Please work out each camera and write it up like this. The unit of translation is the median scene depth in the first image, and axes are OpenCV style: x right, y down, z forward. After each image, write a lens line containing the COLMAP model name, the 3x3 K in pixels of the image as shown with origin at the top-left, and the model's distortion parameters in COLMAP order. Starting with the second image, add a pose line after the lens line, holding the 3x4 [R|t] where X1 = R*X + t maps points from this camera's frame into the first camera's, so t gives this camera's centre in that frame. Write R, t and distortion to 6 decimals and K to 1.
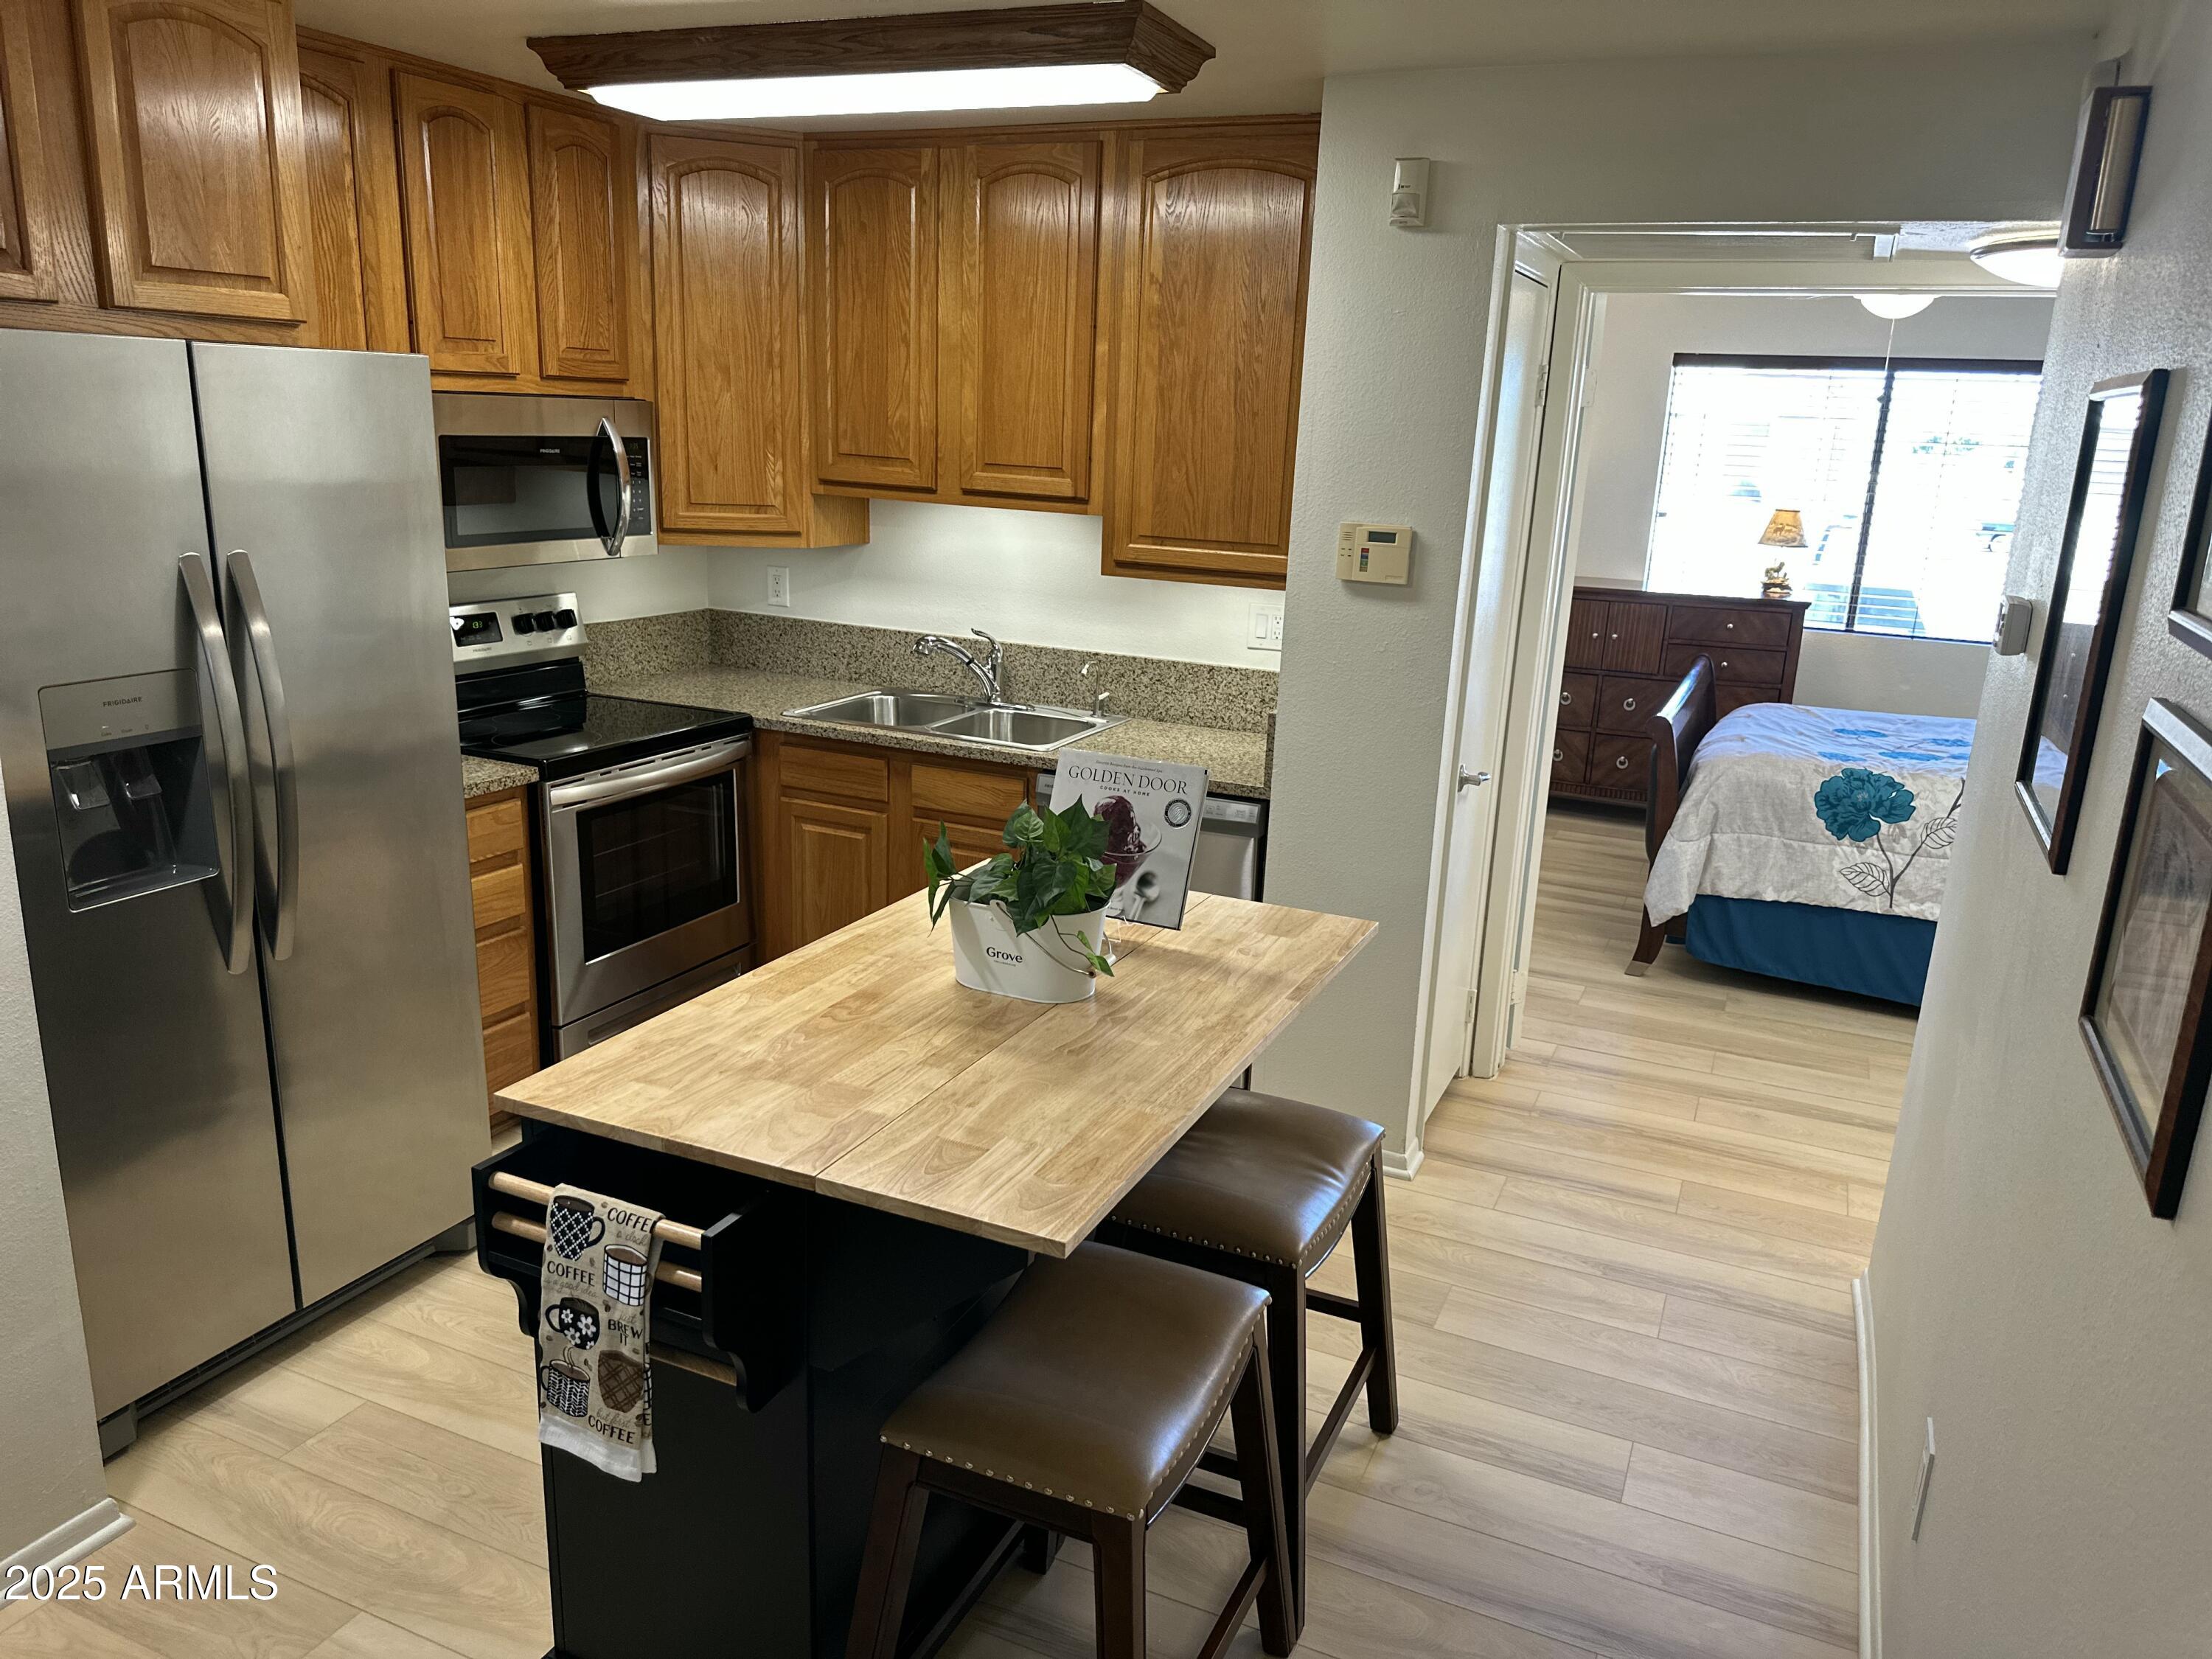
lens RADIAL K [[1560.7, 0, 1117.5], [0, 1560.7, 835.3], [0, 0, 1]] dist [0.072887, -0.101981]
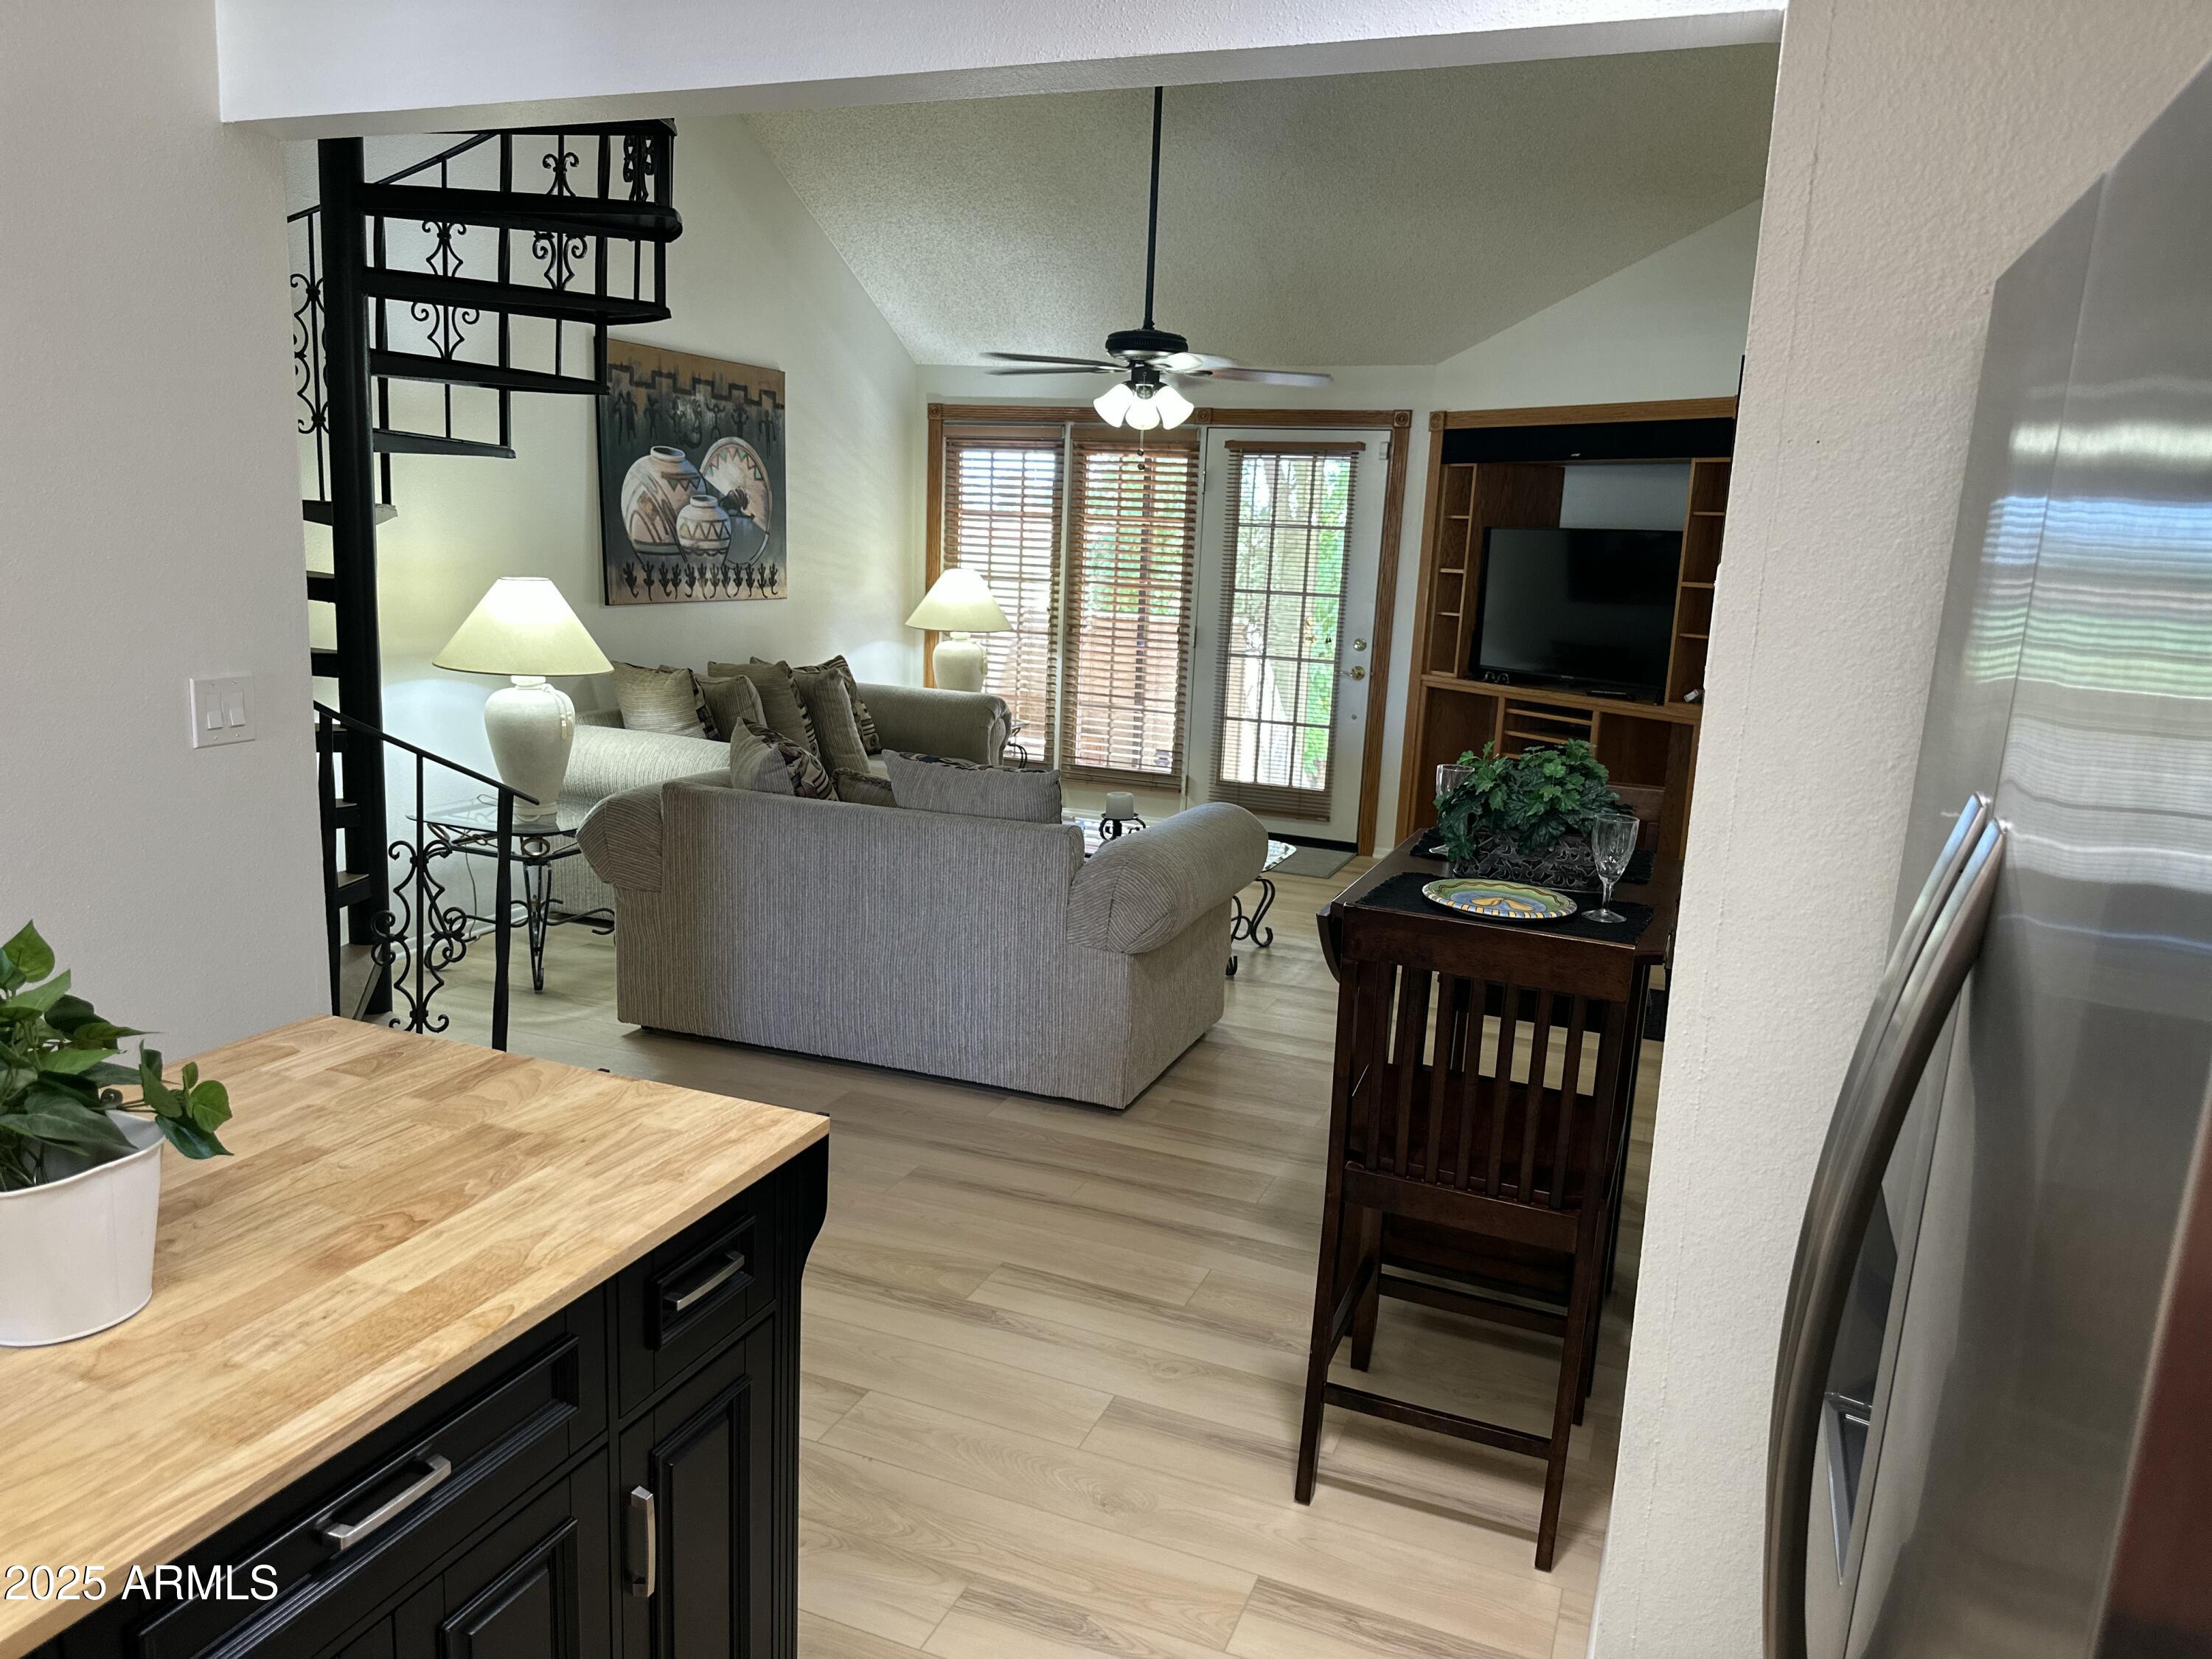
lens RADIAL K [[1560.7, 0, 1100.4], [0, 1560.7, 846.7], [0, 0, 1]] dist [0.072887, -0.101981]
pose [[-0.996219, -0.069177, -0.052550, -0.232977], [-0.085559, 0.886117, 0.455495, -0.197302], [0.015056, 0.458270, -0.888686, 0.826808]]
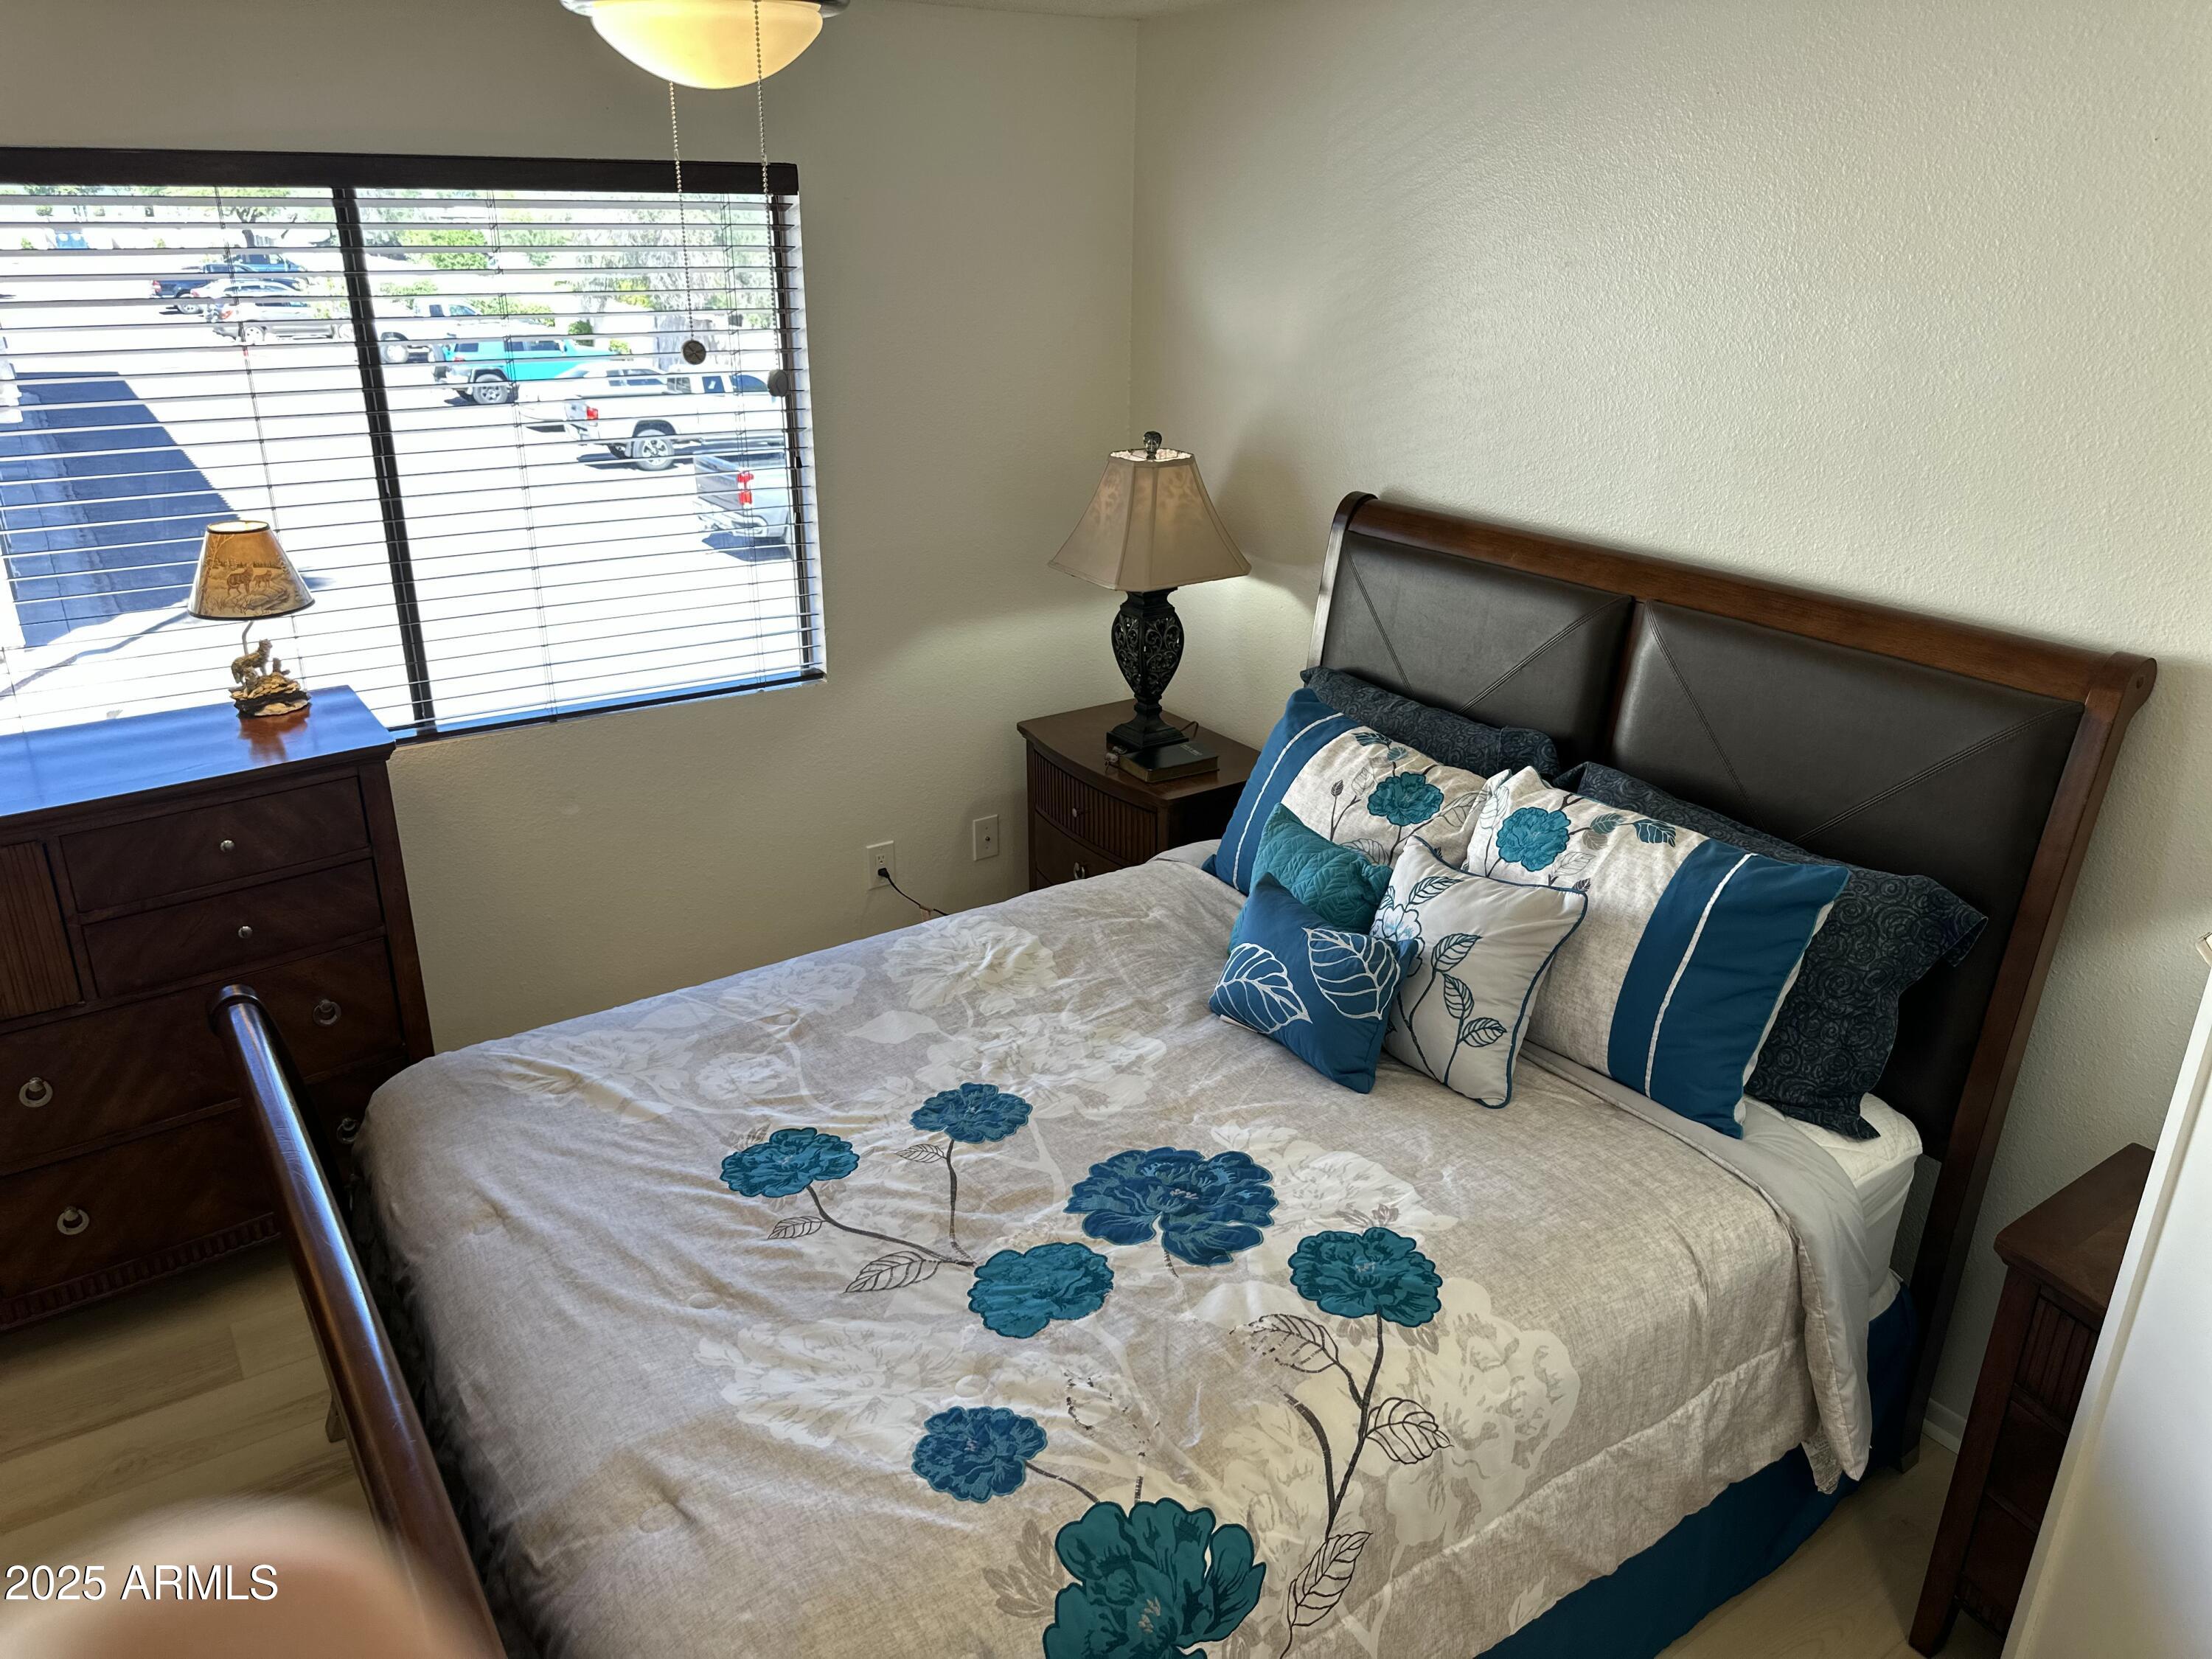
lens RADIAL K [[1560.7, 0, 1120.4], [0, 1560.7, 815.3], [0, 0, 1]] dist [0.072887, -0.101981]
pose [[0.517532, -0.345817, 0.782670, 0.321351], [0.236721, 0.936857, 0.257414, -0.318673], [-0.822268, 0.052054, 0.566715, 0.966467]]
